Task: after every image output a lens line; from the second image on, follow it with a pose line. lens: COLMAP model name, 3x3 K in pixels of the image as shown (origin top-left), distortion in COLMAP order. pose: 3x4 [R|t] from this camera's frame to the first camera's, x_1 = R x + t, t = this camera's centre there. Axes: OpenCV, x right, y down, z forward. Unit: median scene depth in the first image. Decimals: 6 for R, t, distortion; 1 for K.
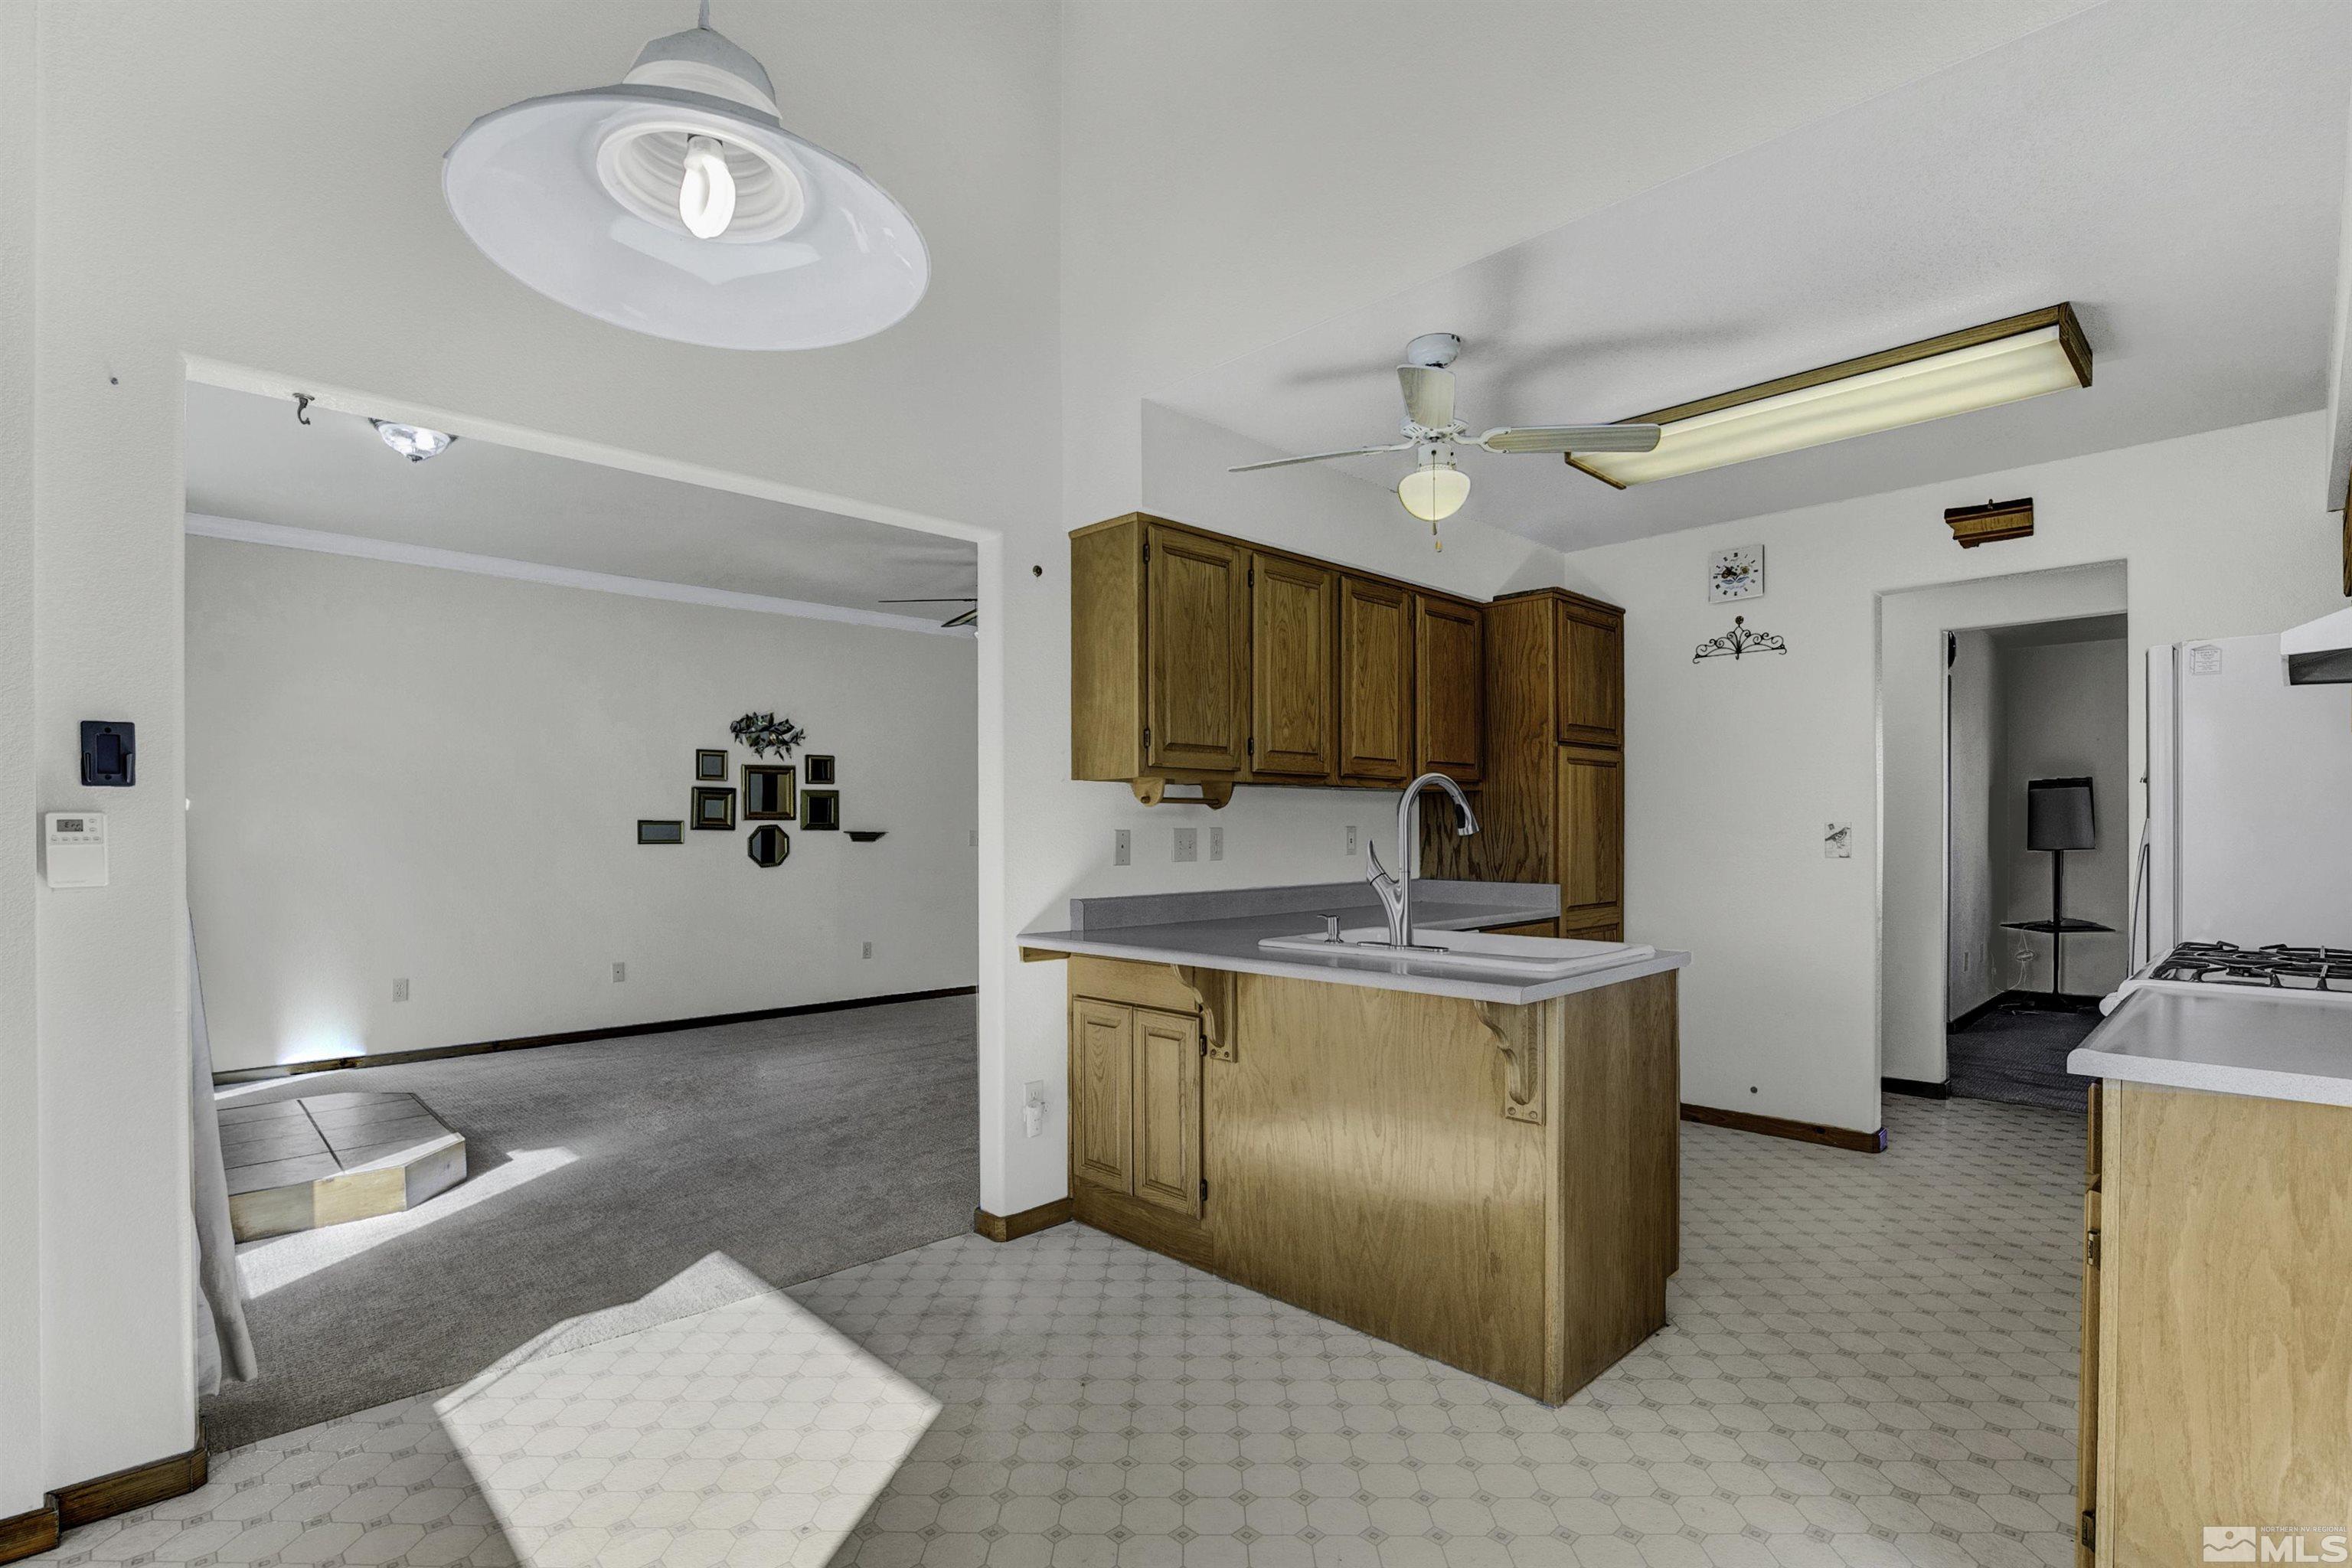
lens RADIAL K [[1106.6, 0, 1162.1], [0, 1106.6, 839.4], [0, 0, 1]] dist [-0.027175, 0.001177]
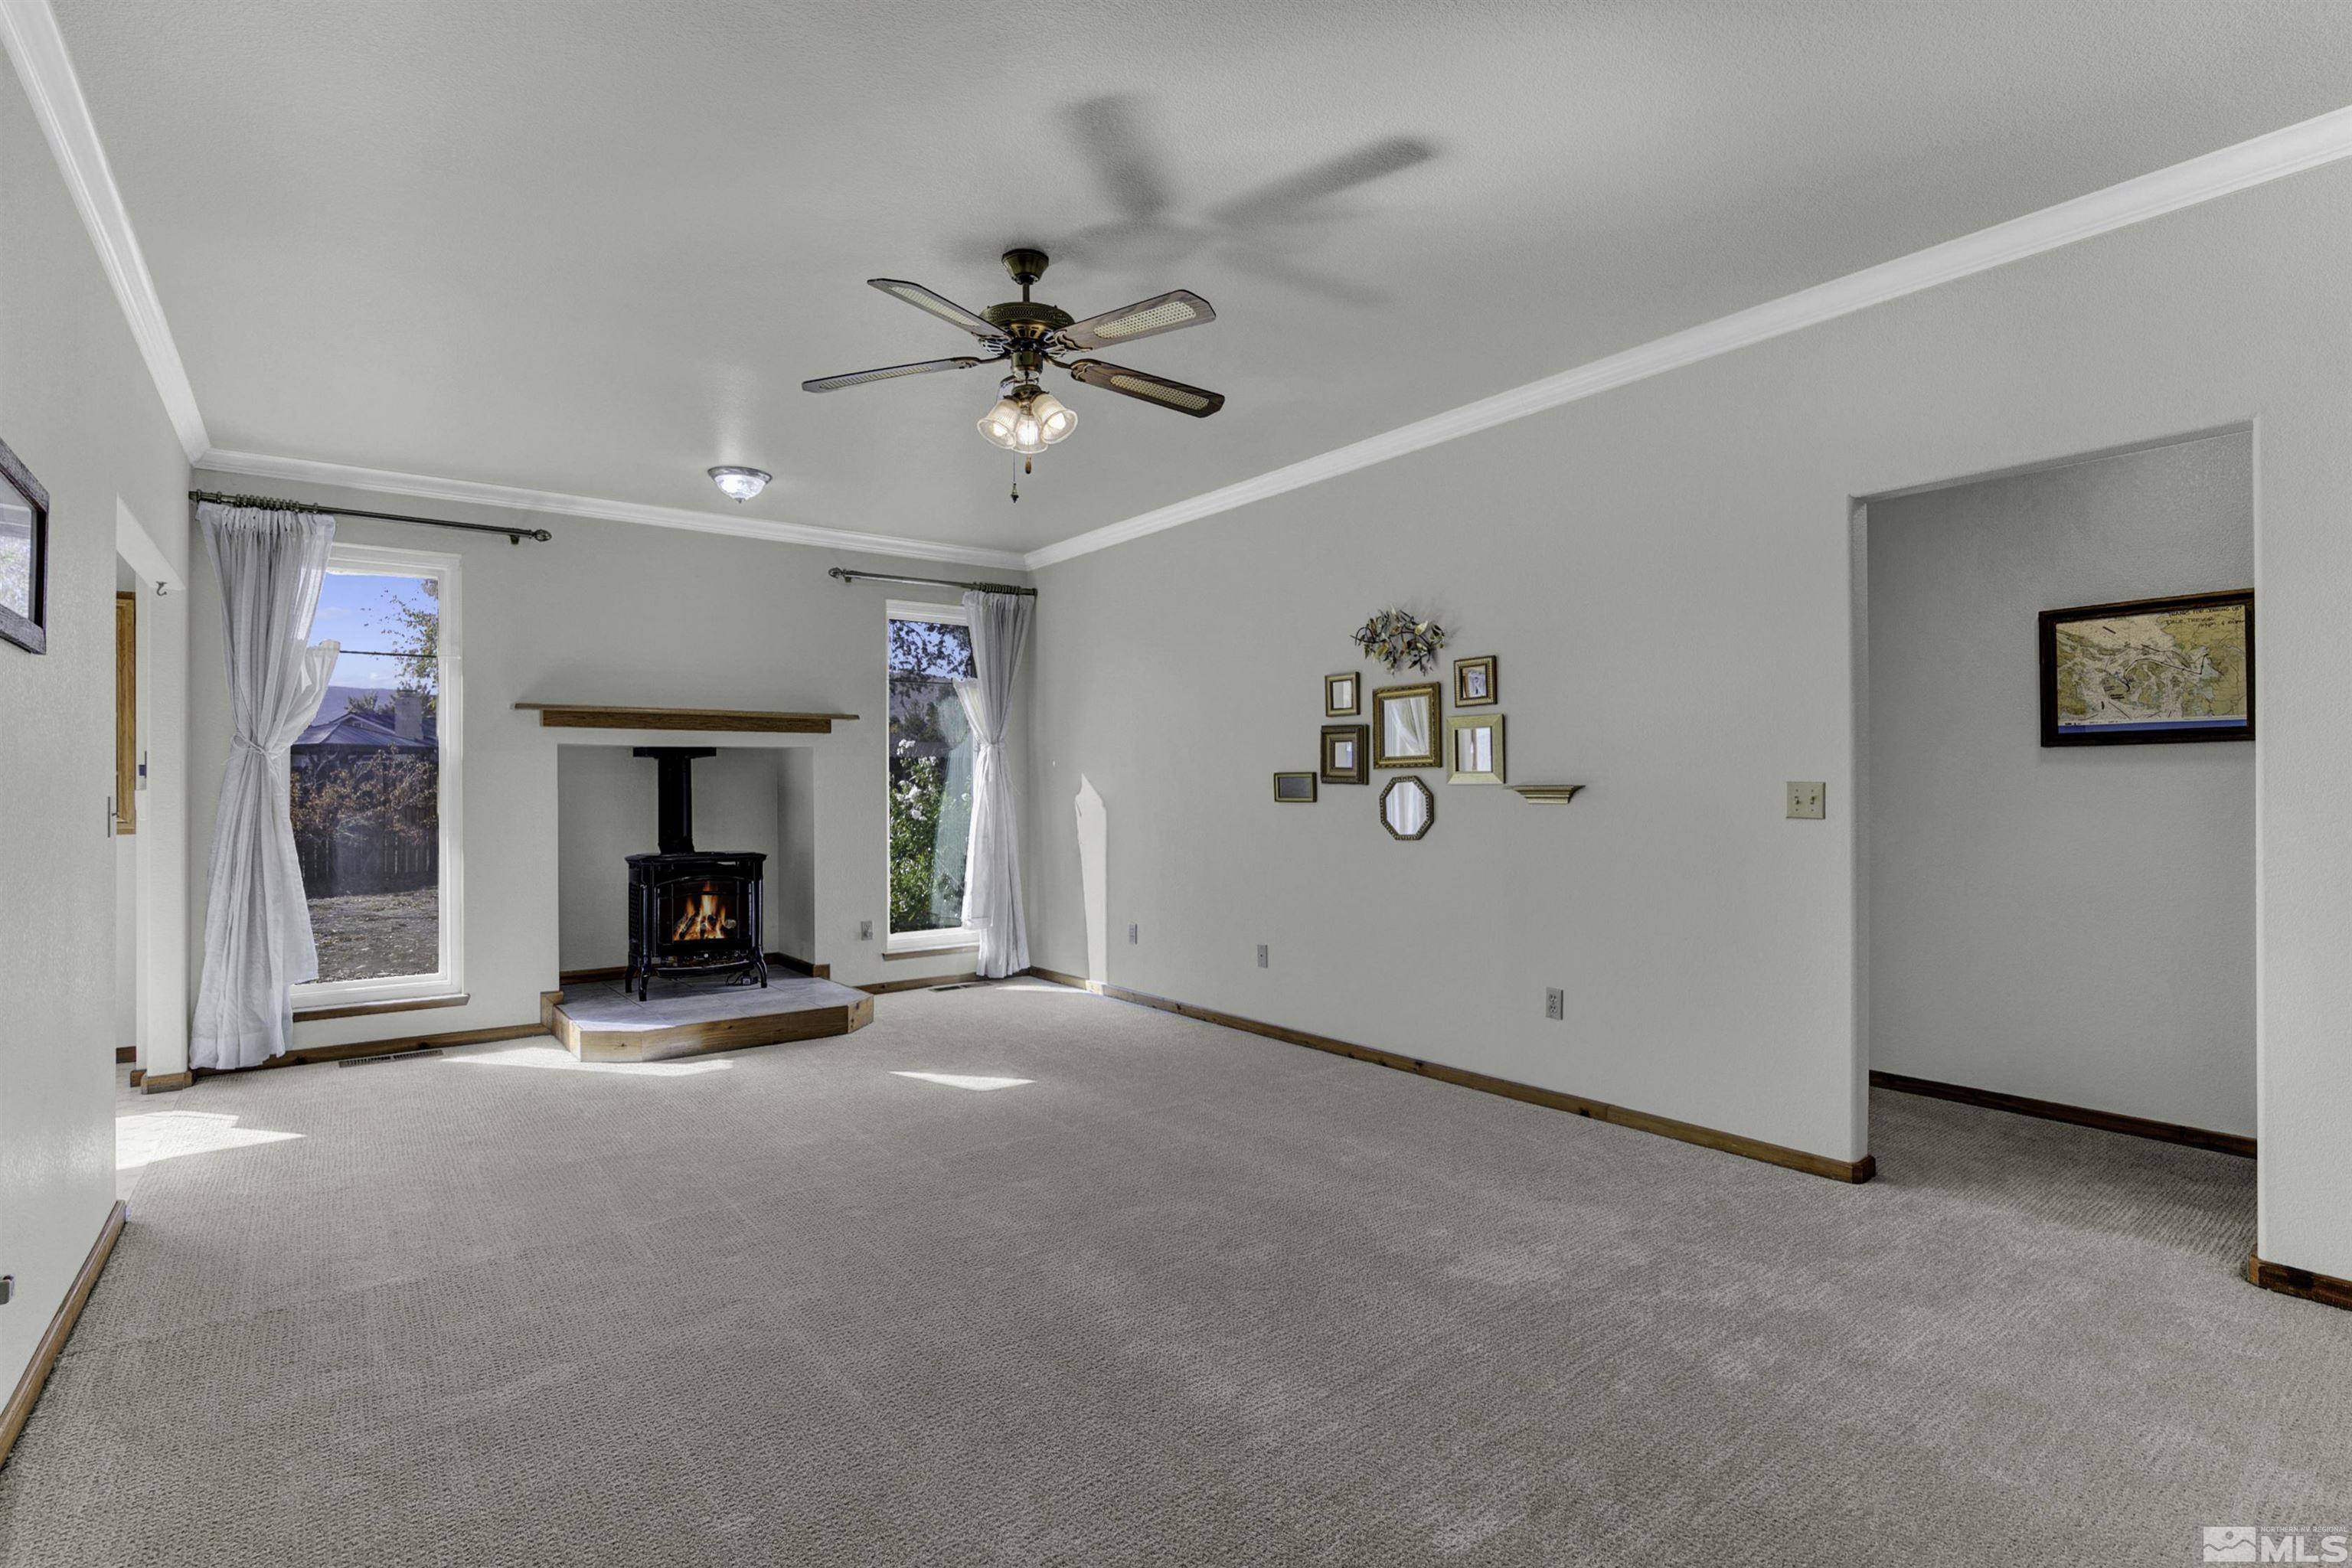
lens RADIAL K [[1104.5, 0, 1172.6], [0, 1104.5, 763.5], [0, 0, 1]] dist [-0.004536, -0.000362]
pose [[-0.104604, -0.013457, -0.994423, 0.538456], [0.002031, 0.999903, -0.013745, -0.019449], [0.994512, -0.003458, -0.104566, 1.575649]]
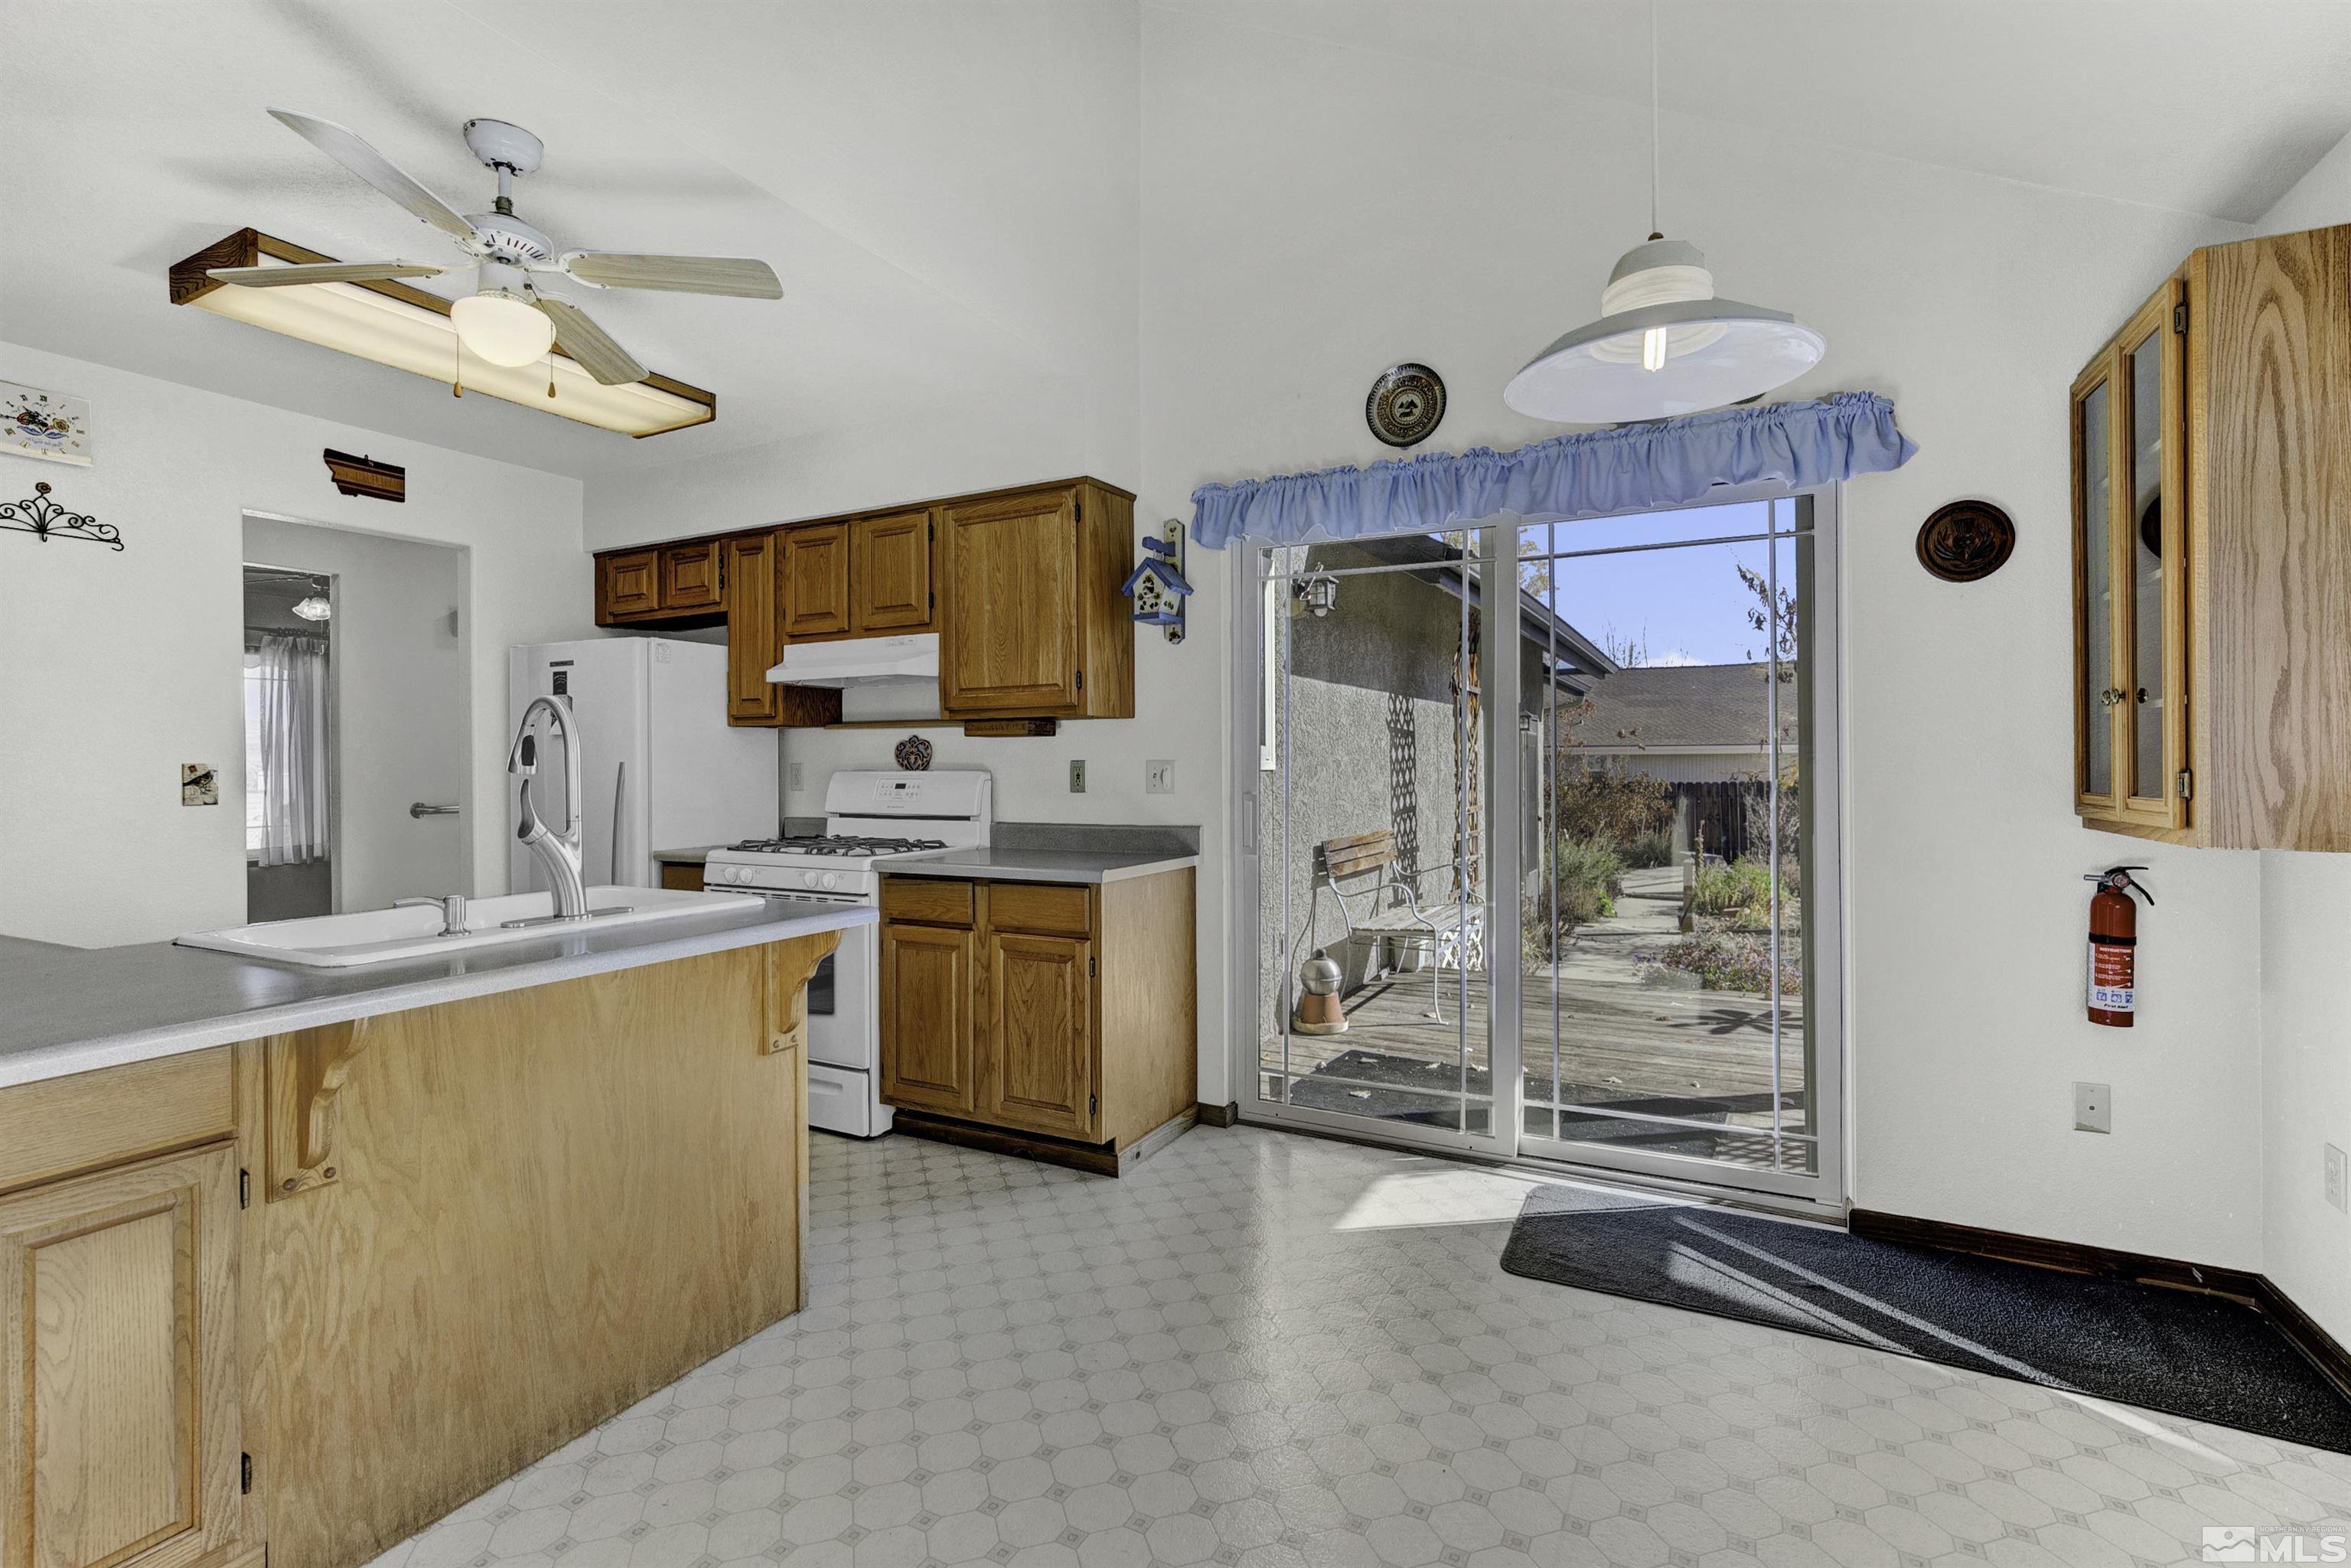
lens RADIAL K [[1073.5, 0, 1169.2], [0, 1073.5, 764.1], [0, 0, 1]] dist [-0.010648, 0.006970]
pose [[-0.311746, 0.005901, 0.950147, -0.403102], [0.014972, 0.999887, -0.001298, -0.002632], [-0.950048, 0.013821, -0.311799, 0.527108]]
